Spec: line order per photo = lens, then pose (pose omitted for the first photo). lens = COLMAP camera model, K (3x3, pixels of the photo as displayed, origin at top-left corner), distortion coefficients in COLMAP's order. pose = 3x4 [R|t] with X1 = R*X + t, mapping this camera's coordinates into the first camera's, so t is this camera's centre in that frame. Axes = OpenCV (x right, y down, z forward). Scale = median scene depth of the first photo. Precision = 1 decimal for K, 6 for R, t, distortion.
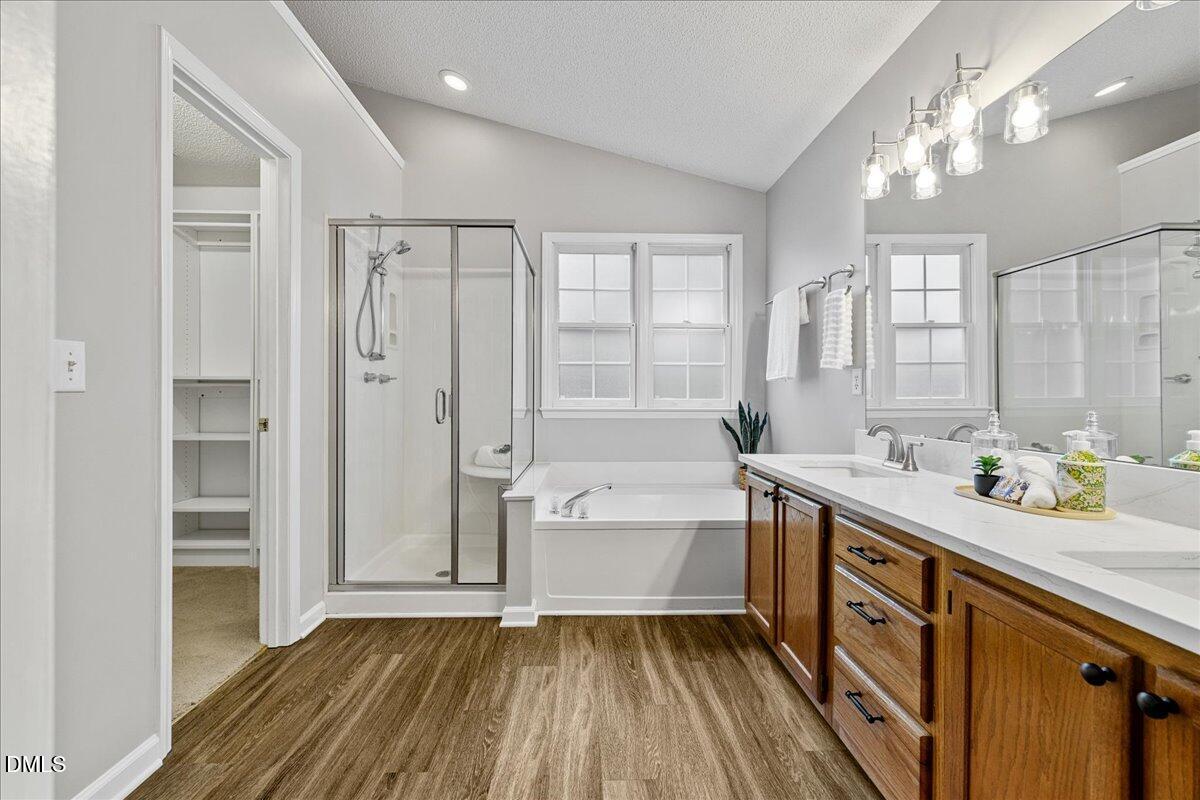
lens RADIAL K [[531.1, 0, 593.6], [0, 531.1, 398.1], [0, 0, 1]] dist [-0.000986, -0.000052]
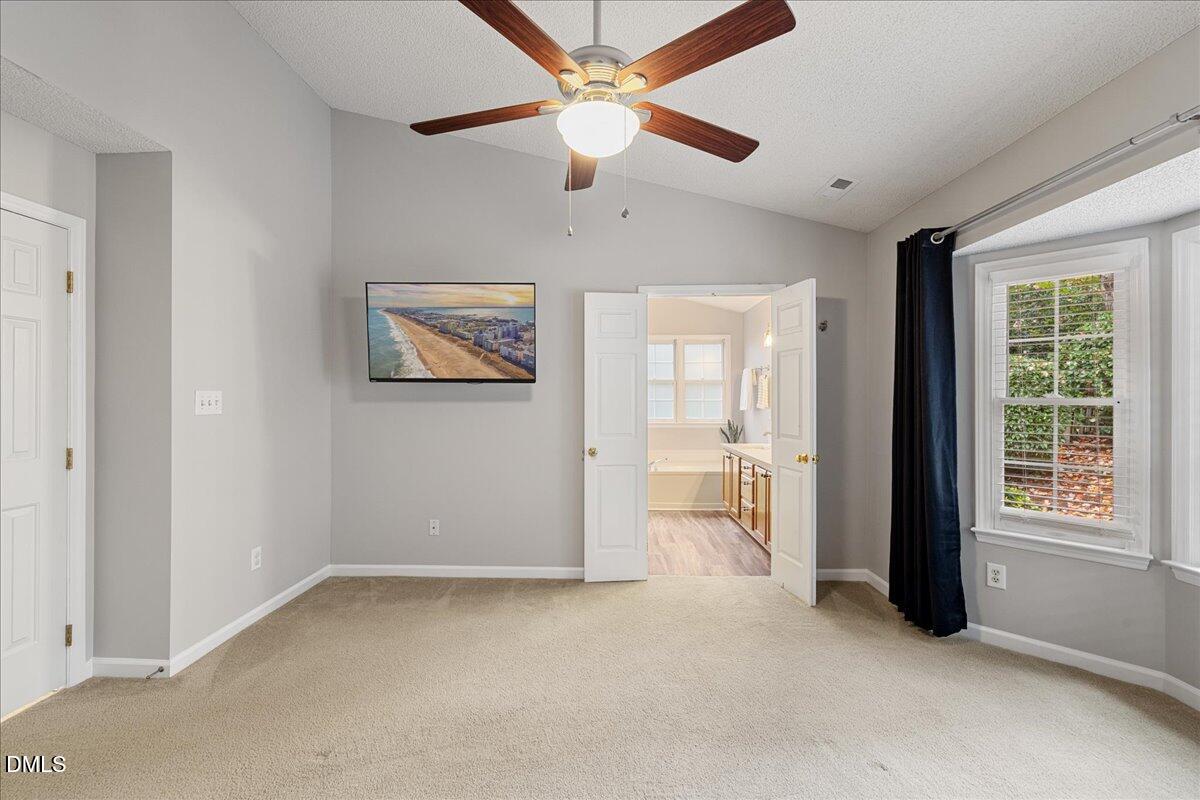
lens RADIAL K [[514.7, 0, 599.4], [0, 514.7, 403.8], [0, 0, 1]] dist [0.001483, 0.000096]
pose [[0.998765, -0.004311, -0.049488, -0.118247], [0.004442, 0.999987, 0.002545, -0.060308], [0.049476, -0.002761, 0.998771, -0.978438]]
